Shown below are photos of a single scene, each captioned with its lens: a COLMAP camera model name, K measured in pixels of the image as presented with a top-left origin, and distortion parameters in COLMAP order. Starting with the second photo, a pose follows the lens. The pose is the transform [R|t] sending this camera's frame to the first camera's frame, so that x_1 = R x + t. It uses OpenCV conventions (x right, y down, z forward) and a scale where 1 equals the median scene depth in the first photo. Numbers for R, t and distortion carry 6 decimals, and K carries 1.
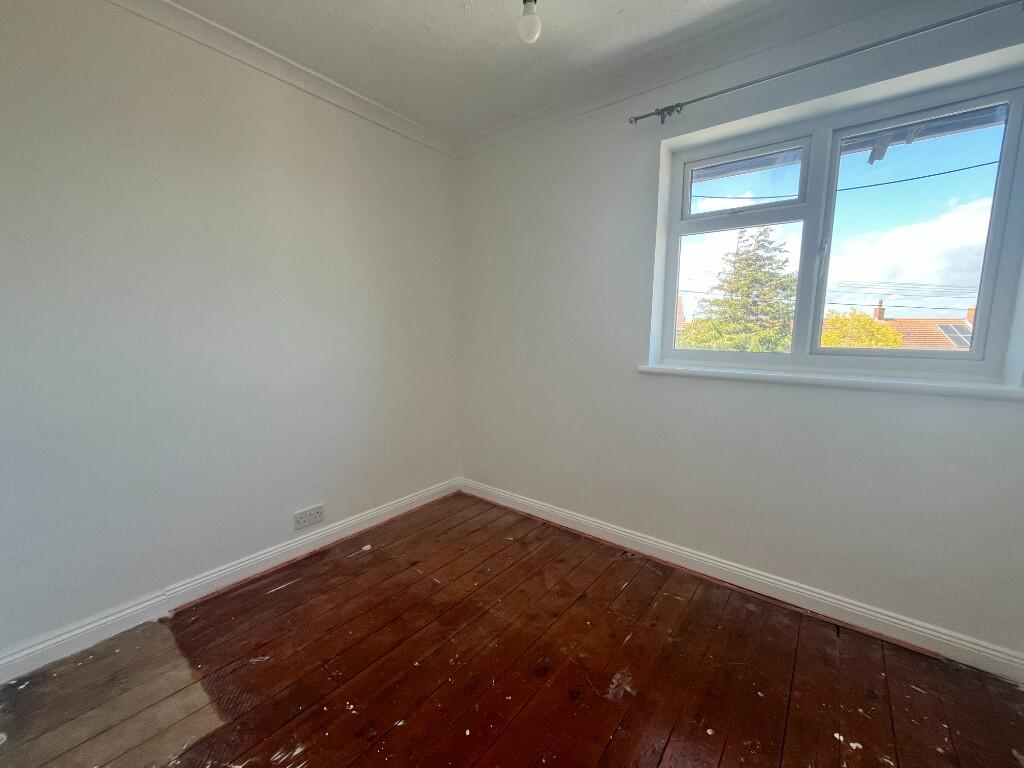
lens RADIAL K [[413.9, 0, 511.0], [0, 413.9, 383.5], [0, 0, 1]] dist [-0.003136, -0.000410]
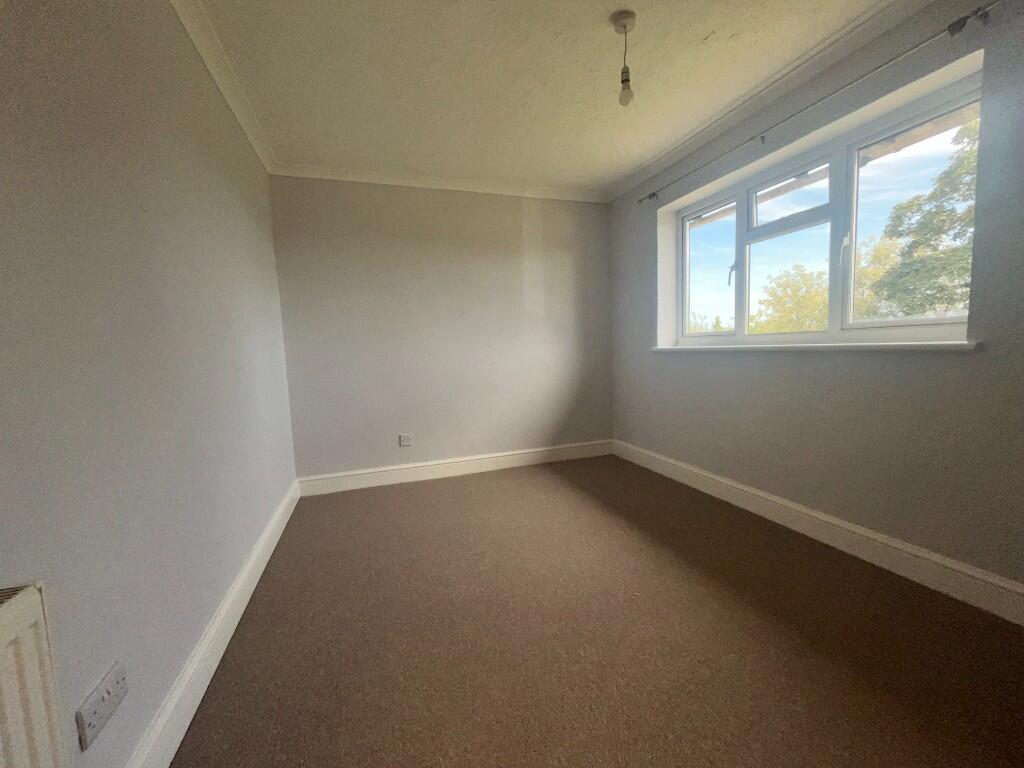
lens RADIAL K [[413.9, 0, 511.0], [0, 413.9, 383.5], [0, 0, 1]] dist [-0.003136, -0.000410]
pose [[0.848182, -0.017963, -0.529400, 0.461262], [0.009259, 0.999775, -0.019089, 0.080815], [0.529623, 0.011289, 0.848158, -0.438032]]
